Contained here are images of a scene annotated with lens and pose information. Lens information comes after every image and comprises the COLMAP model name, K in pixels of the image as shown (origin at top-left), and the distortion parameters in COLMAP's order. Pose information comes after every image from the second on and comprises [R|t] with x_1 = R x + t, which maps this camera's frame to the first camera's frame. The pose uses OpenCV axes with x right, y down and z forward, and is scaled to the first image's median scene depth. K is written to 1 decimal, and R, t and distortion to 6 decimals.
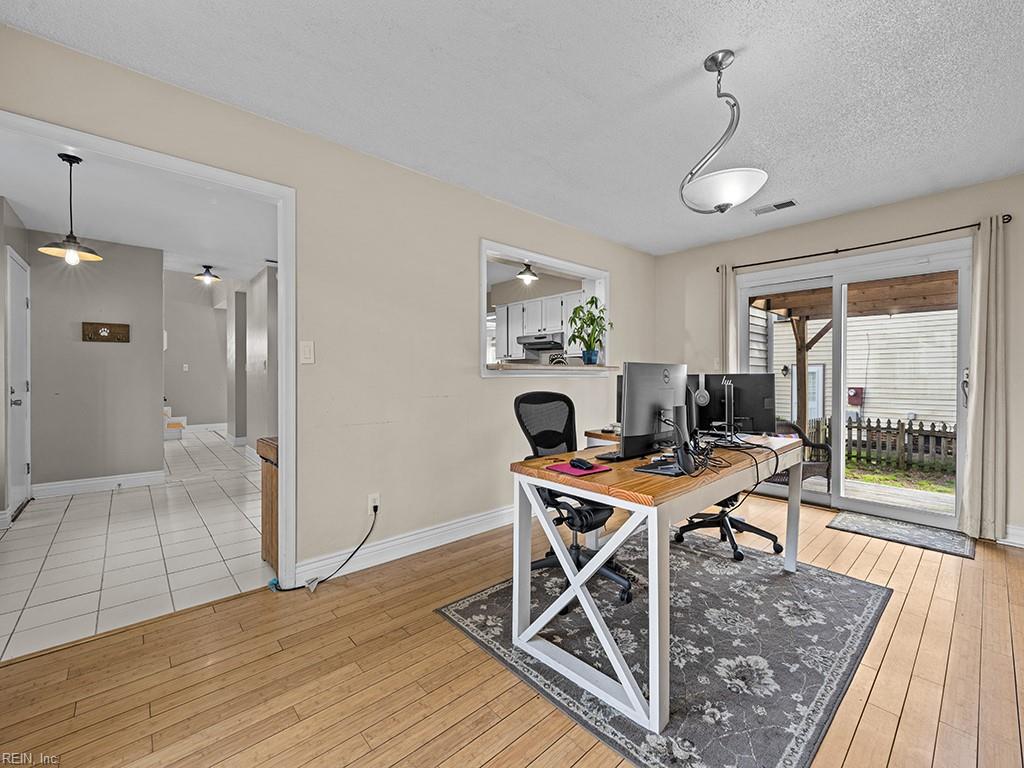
lens RADIAL K [[428.7, 0, 507.1], [0, 428.7, 372.1], [0, 0, 1]] dist [0.002595, 0.000685]
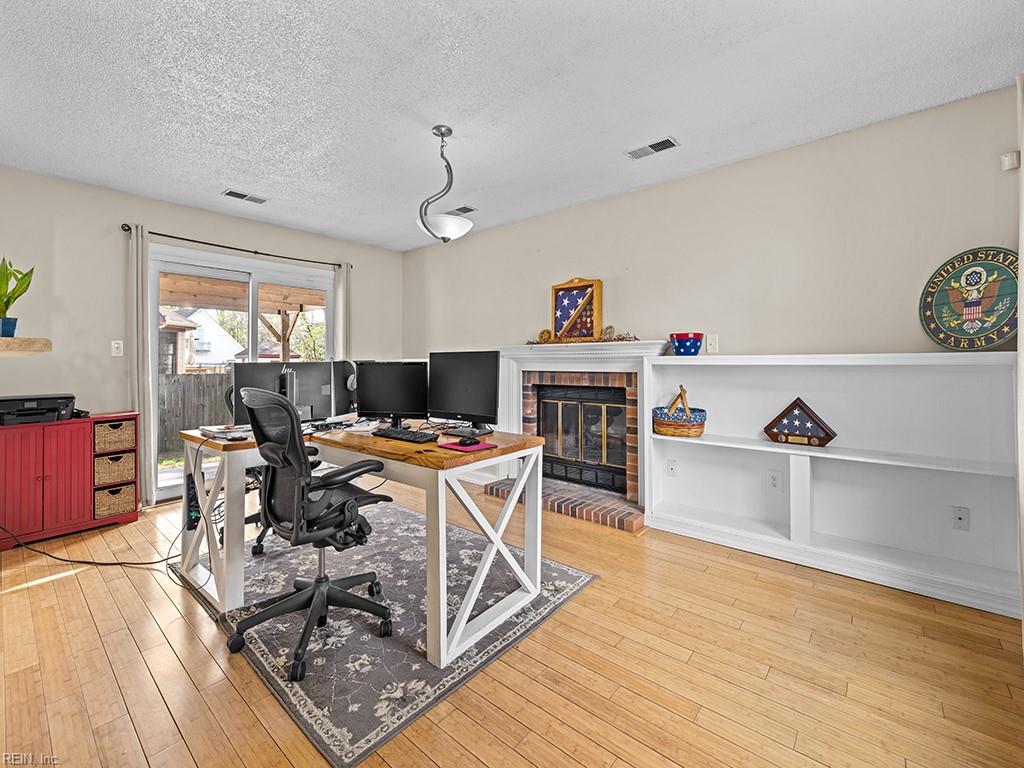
lens RADIAL K [[434.8, 0, 511.3], [0, 434.8, 362.4], [0, 0, 1]] dist [-0.001379, -0.000085]
pose [[-0.141105, -0.004455, 0.989985, -0.811269], [-0.001278, 0.999990, 0.004318, -0.000323], [-0.989994, -0.000656, -0.141110, 0.901919]]
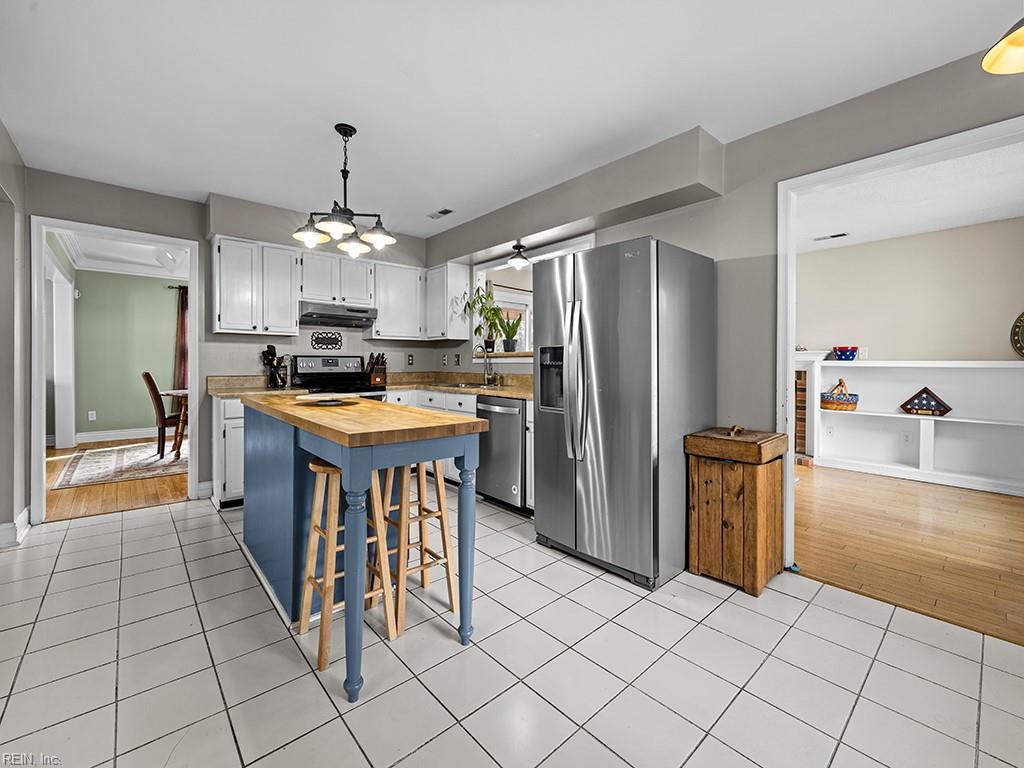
lens RADIAL K [[428.7, 0, 507.1], [0, 428.7, 372.1], [0, 0, 1]] dist [0.002595, 0.000685]
pose [[-0.000736, -0.025659, 0.999670, -1.855371], [-0.009658, 0.999624, 0.025651, 0.002882], [-0.999953, -0.009636, -0.000984, 2.036740]]
